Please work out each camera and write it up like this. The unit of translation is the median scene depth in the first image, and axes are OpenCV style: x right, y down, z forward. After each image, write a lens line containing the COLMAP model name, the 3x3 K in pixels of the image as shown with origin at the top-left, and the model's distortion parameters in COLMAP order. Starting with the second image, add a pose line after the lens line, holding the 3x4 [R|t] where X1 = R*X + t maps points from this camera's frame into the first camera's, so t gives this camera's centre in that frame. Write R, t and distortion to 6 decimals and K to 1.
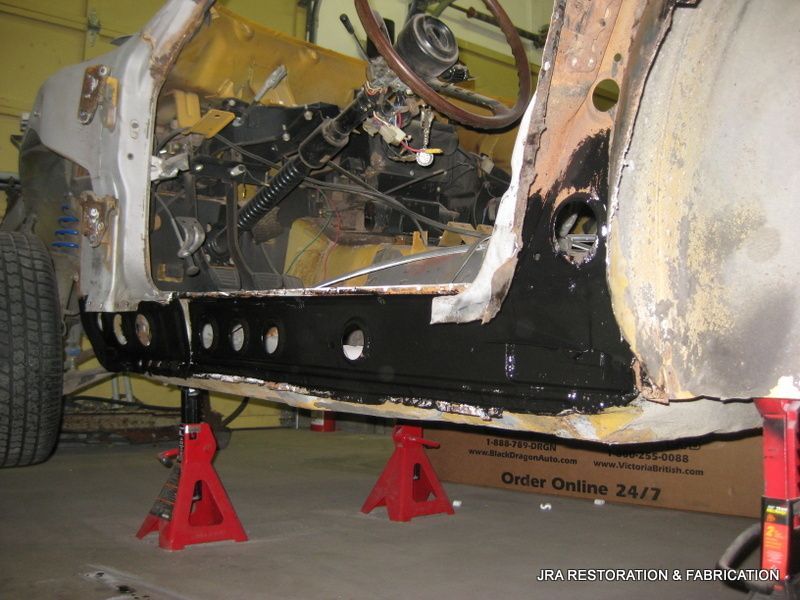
lens RADIAL K [[879.6, 0, 400.0], [0, 879.6, 300.0], [0, 0, 1]] dist [-0.168555, 0.118240]
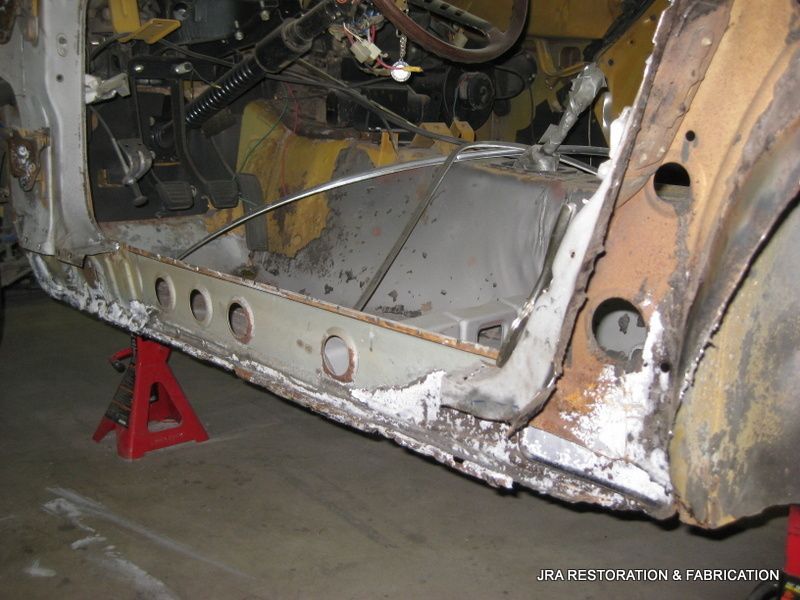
lens RADIAL K [[879.6, 0, 400.0], [0, 879.6, 300.0], [0, 0, 1]] dist [-0.168555, 0.118240]
pose [[0.997639, -0.009202, 0.068052, -0.034797], [-0.008260, 0.967707, 0.251943, -0.164674], [-0.068173, -0.251910, 0.965346, 0.105075]]
